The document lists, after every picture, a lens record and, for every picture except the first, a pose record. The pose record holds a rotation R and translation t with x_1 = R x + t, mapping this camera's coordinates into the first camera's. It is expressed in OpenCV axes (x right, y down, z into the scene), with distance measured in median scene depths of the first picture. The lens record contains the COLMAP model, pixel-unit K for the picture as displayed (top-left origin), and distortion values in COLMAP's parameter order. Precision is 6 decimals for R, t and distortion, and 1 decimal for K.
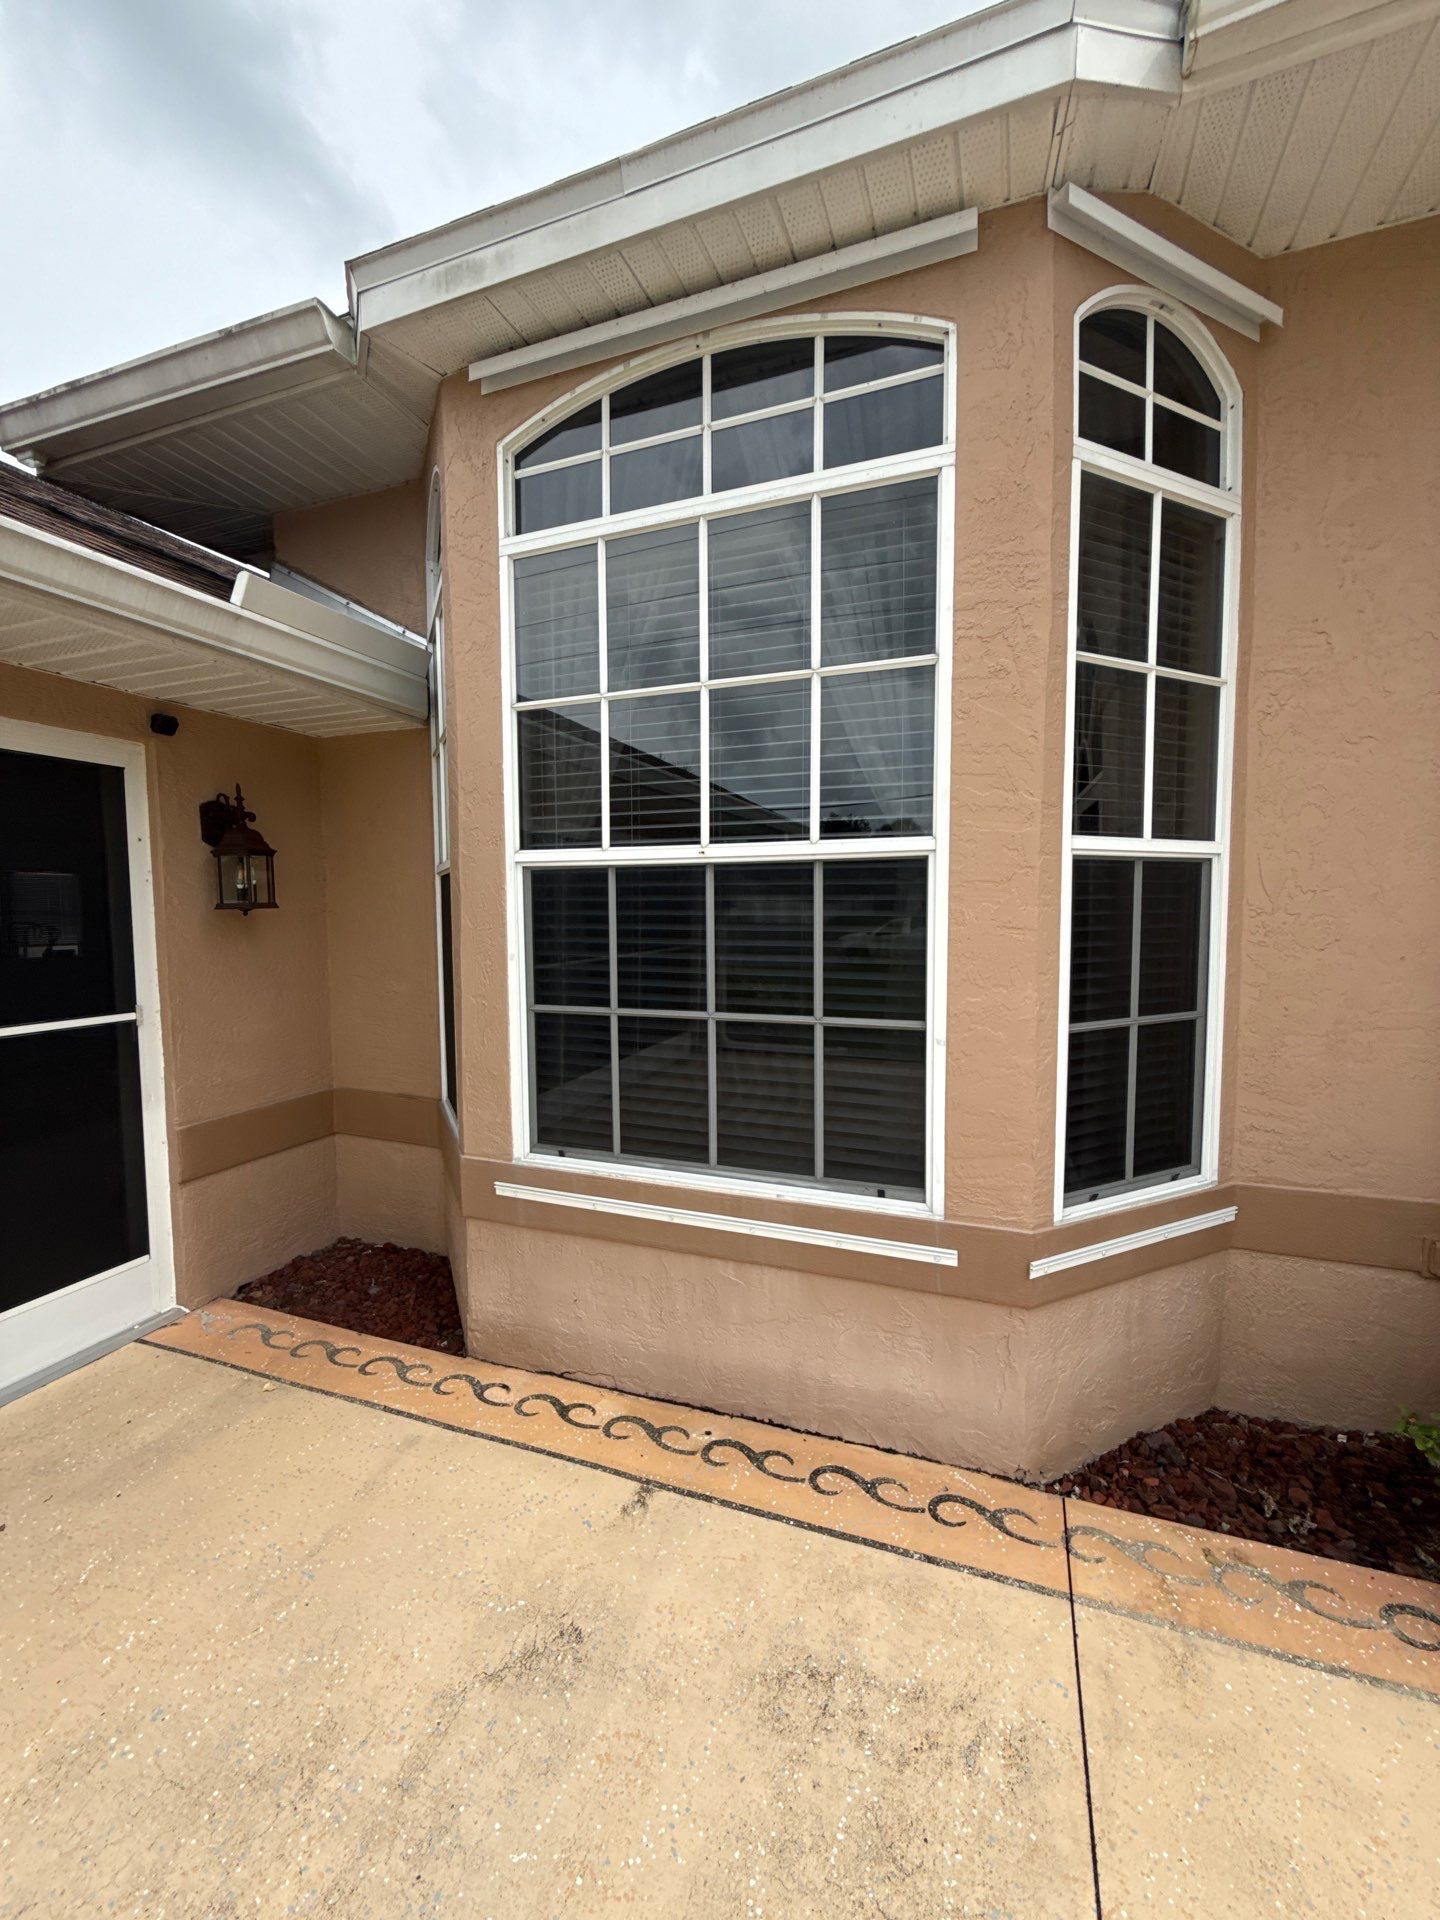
lens RADIAL K [[757.2, 0, 719.5], [0, 757.2, 970.3], [0, 0, 1]] dist [0.010907, -0.000106]
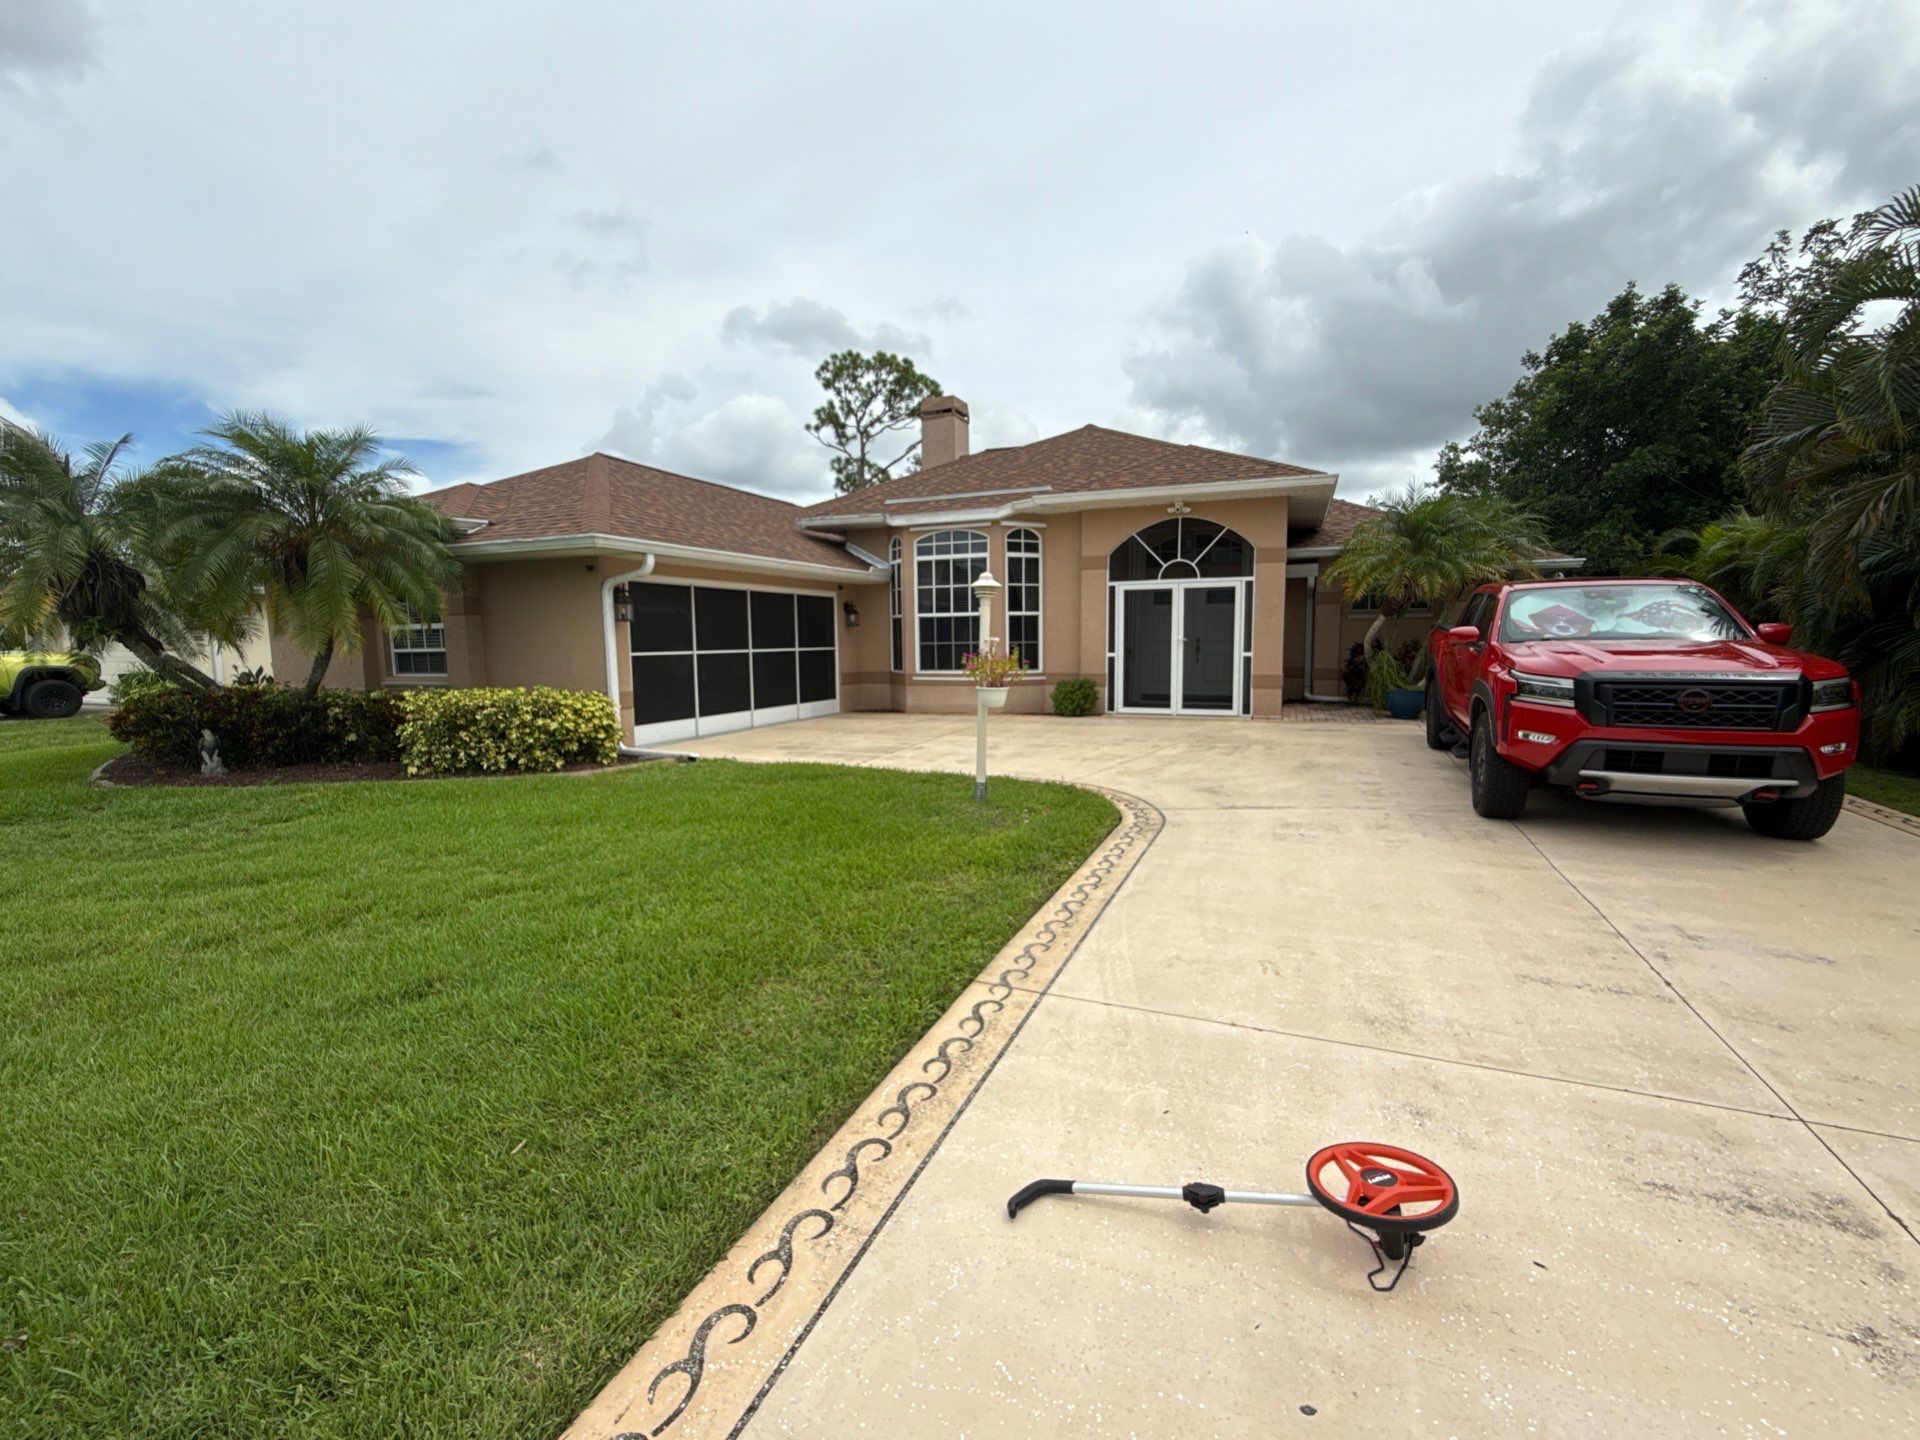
lens RADIAL K [[767.1, 0, 960.0], [0, 767.1, 720.0], [0, 0, 1]] dist [0.001183, 0.000095]
pose [[0.999431, -0.004228, -0.033471, 0.232190], [0.005023, 0.999706, 0.023712, 0.503965], [0.033360, -0.023866, 0.999158, -4.794023]]
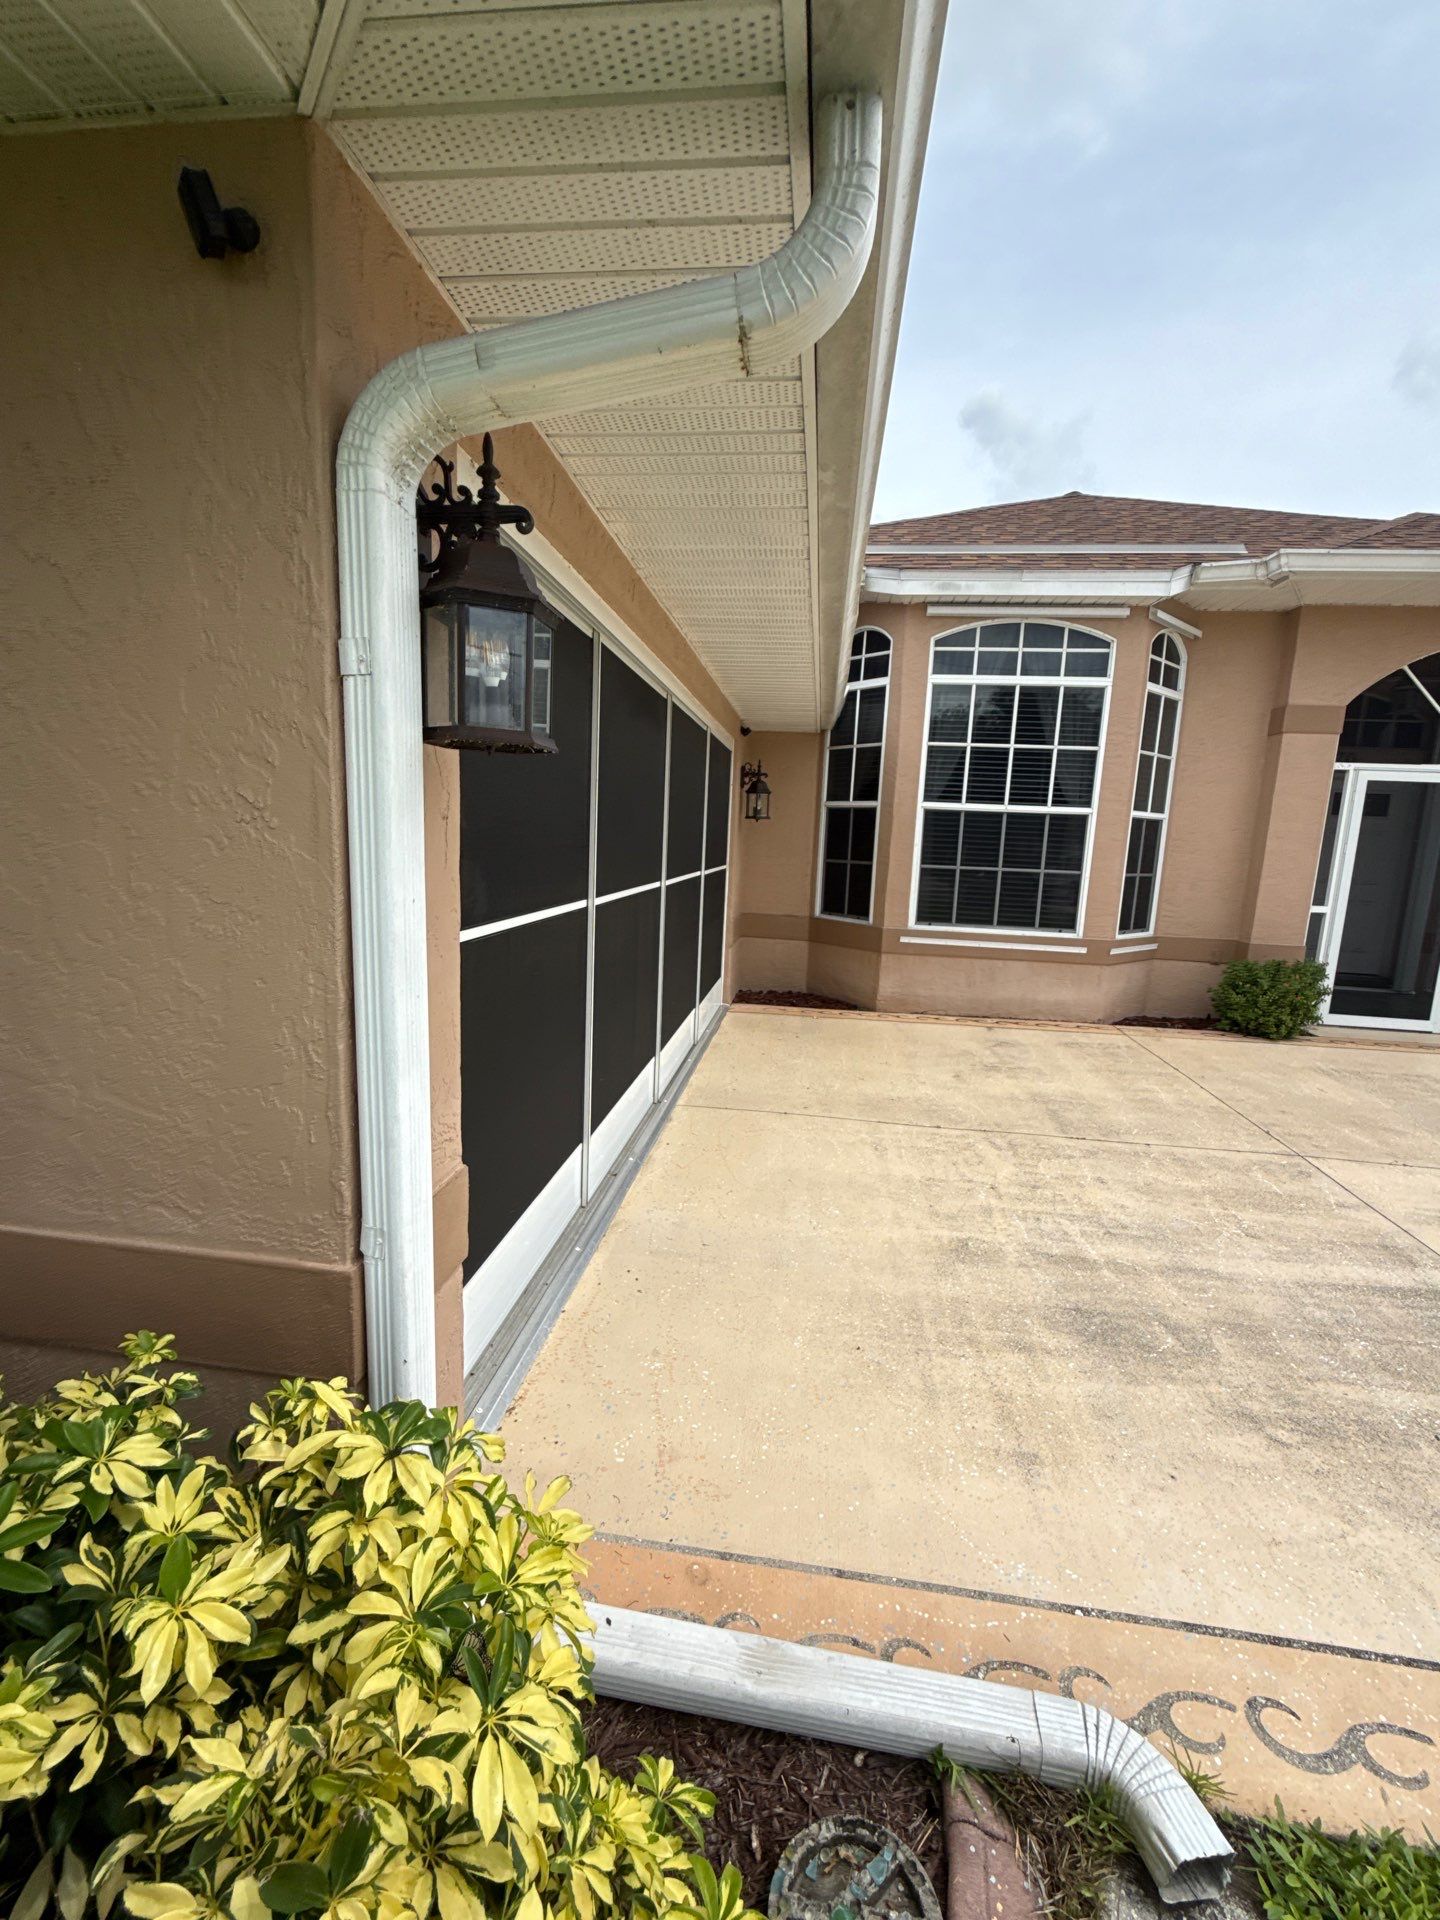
lens RADIAL K [[767.1, 0, 718.1], [0, 767.1, 964.9], [0, 0, 1]] dist [0.001183, 0.000095]
pose [[0.974542, 0.007363, 0.224082, -1.596576], [-0.029144, 0.995141, 0.094053, 0.169892], [-0.222301, -0.098189, 0.970021, -1.453183]]
